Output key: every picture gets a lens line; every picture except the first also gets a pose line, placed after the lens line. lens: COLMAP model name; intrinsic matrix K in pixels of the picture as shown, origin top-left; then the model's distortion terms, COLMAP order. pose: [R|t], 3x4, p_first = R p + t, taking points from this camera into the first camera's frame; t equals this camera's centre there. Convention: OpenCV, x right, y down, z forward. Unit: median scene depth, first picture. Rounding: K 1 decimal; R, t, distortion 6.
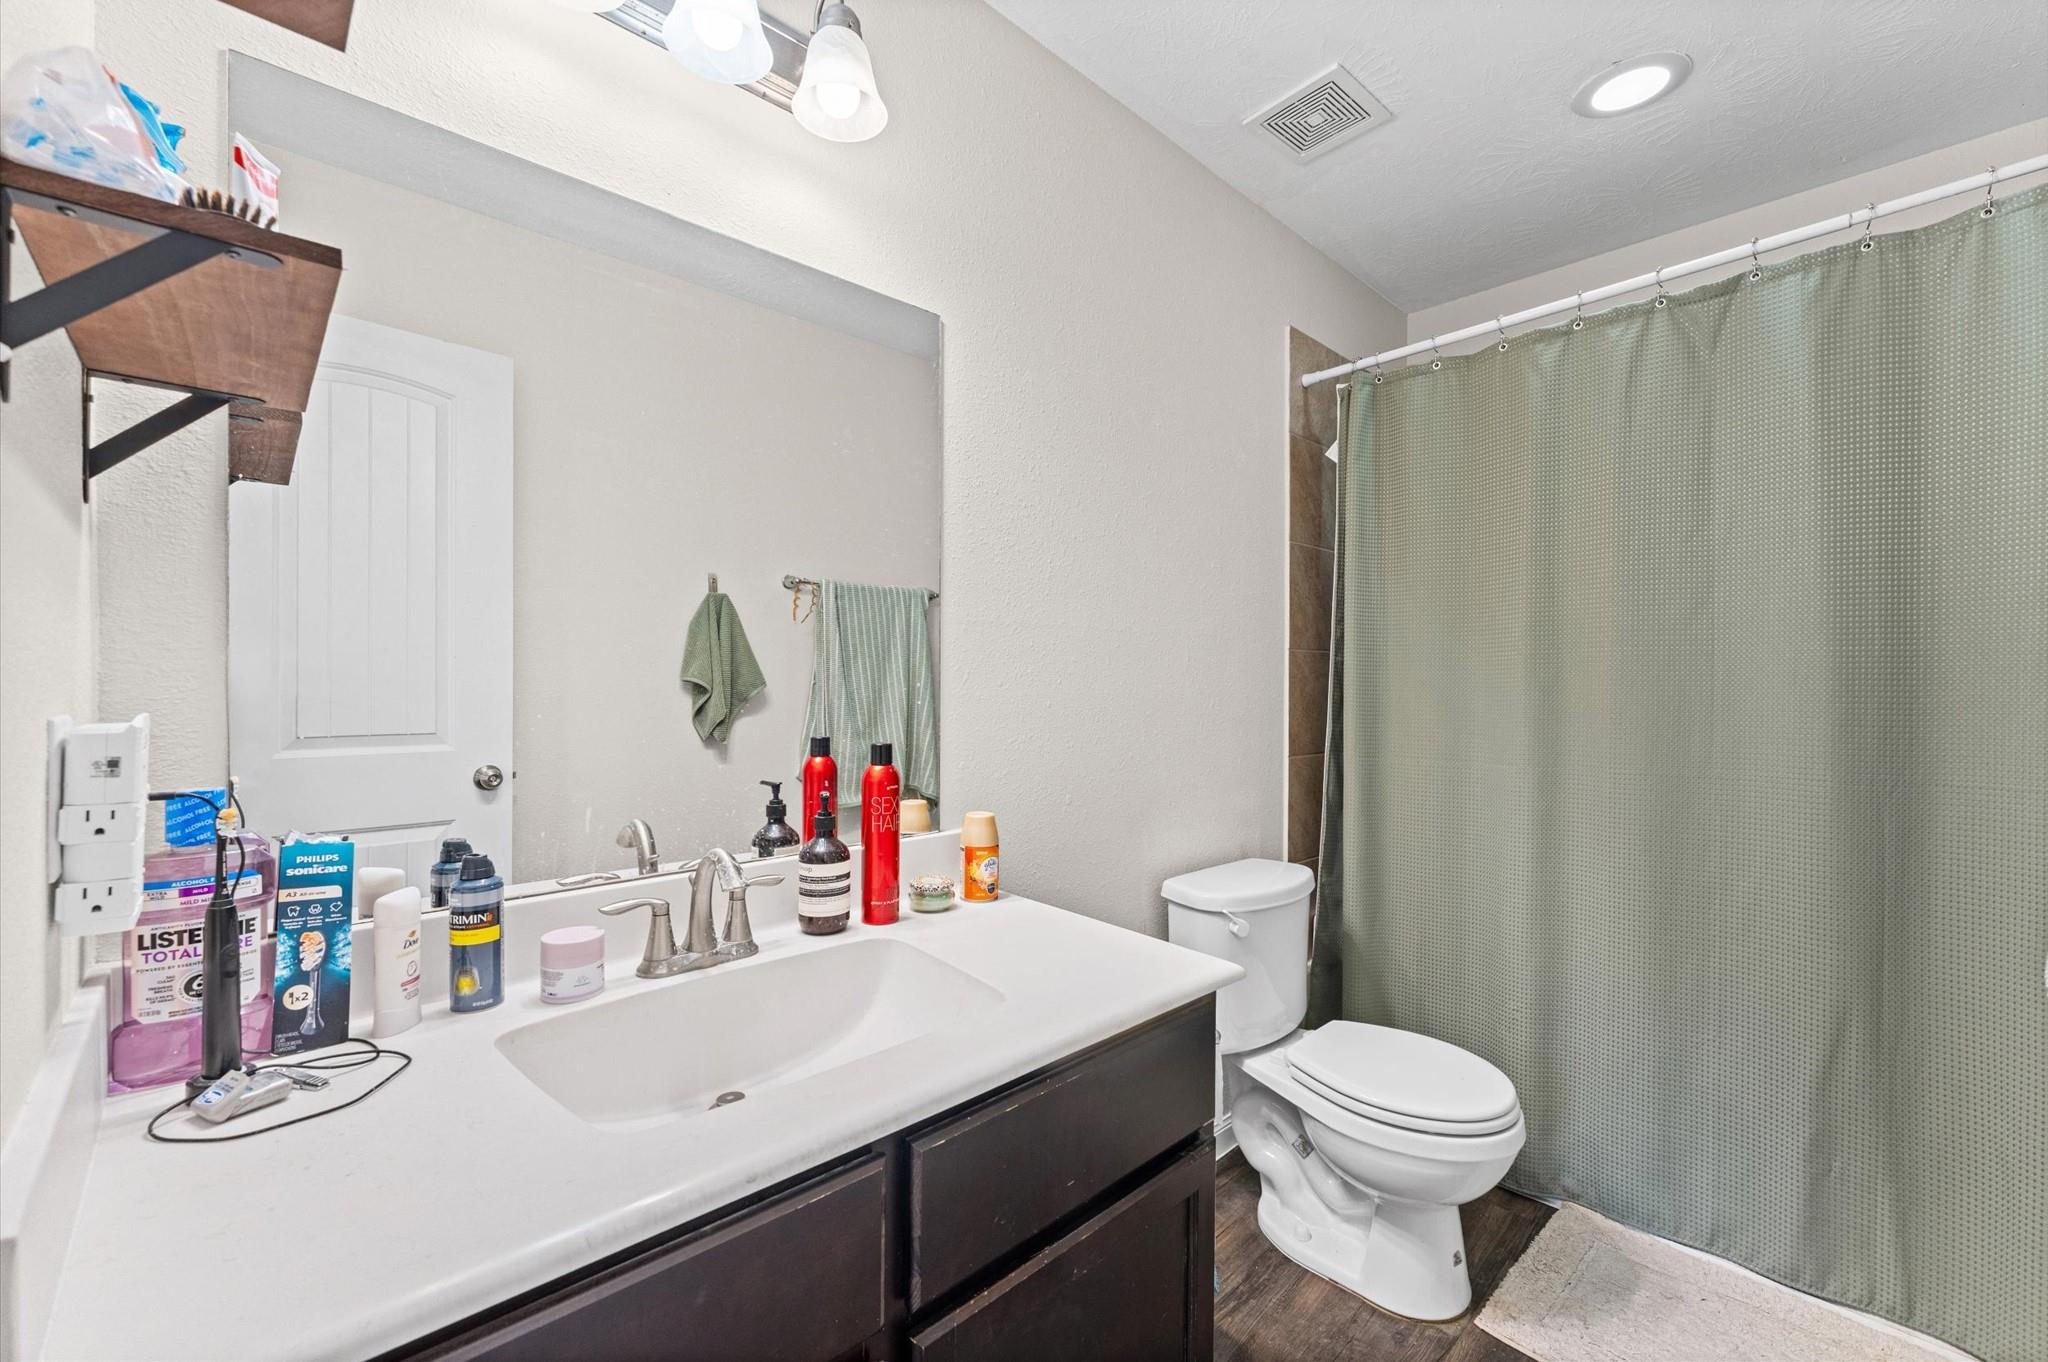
lens RADIAL K [[834.3, 0, 1031.6], [0, 834.3, 678.4], [0, 0, 1]] dist [-0.001837, 0.000108]
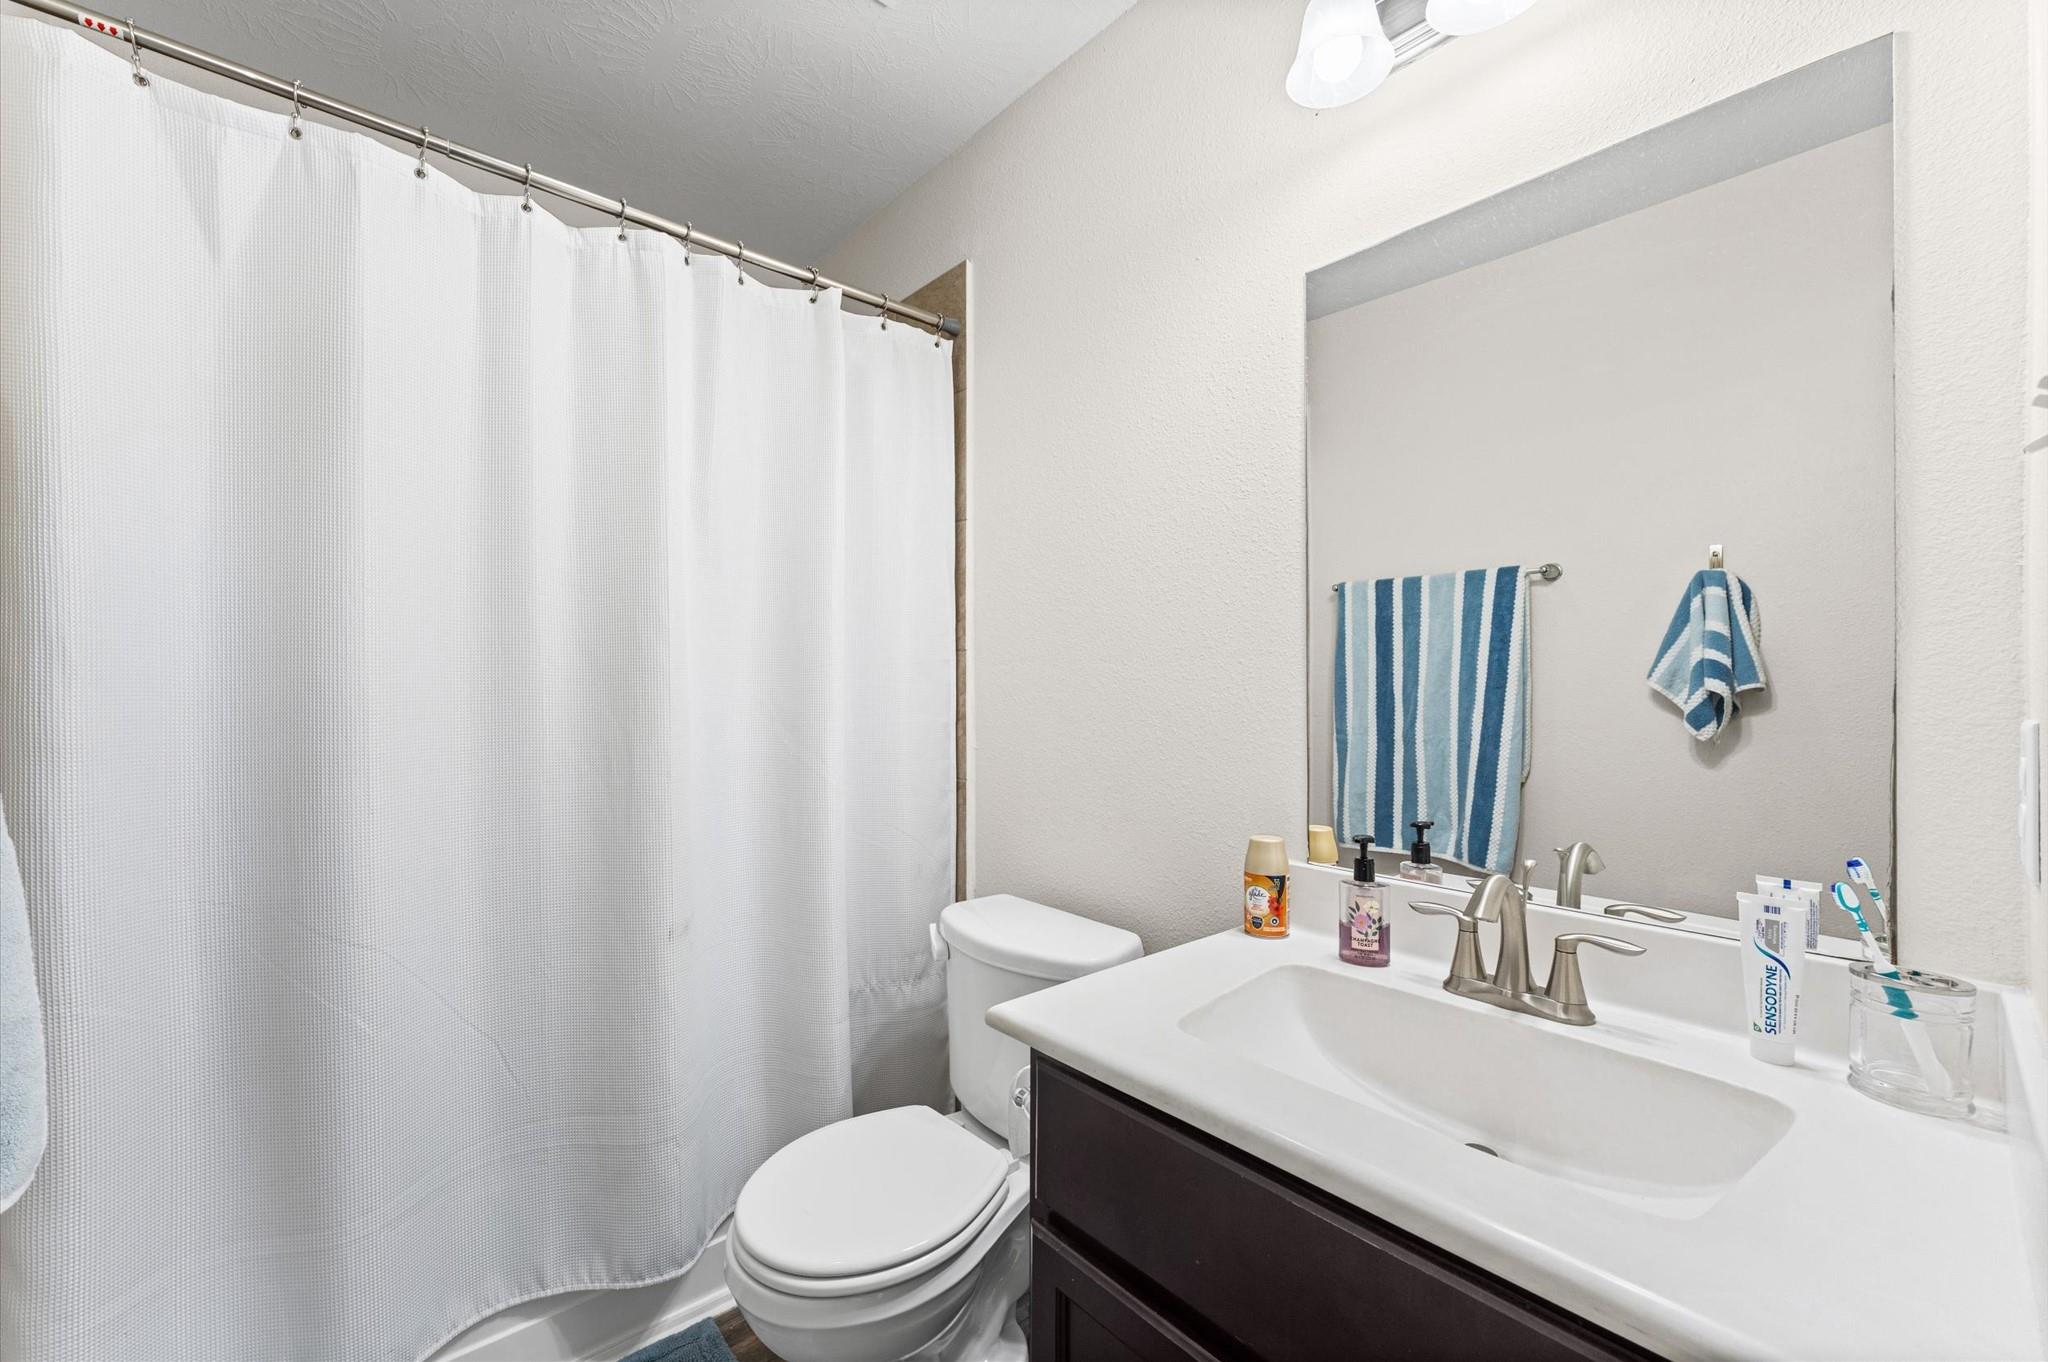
lens RADIAL K [[834.3, 0, 1032.3], [0, 834.3, 687.8], [0, 0, 1]] dist [-0.001837, 0.000108]
pose [[-0.029901, 0.012517, -0.999474, 0.524215], [0.001811, 0.999921, 0.012469, -0.013863], [0.999551, -0.001438, -0.029921, 0.510927]]
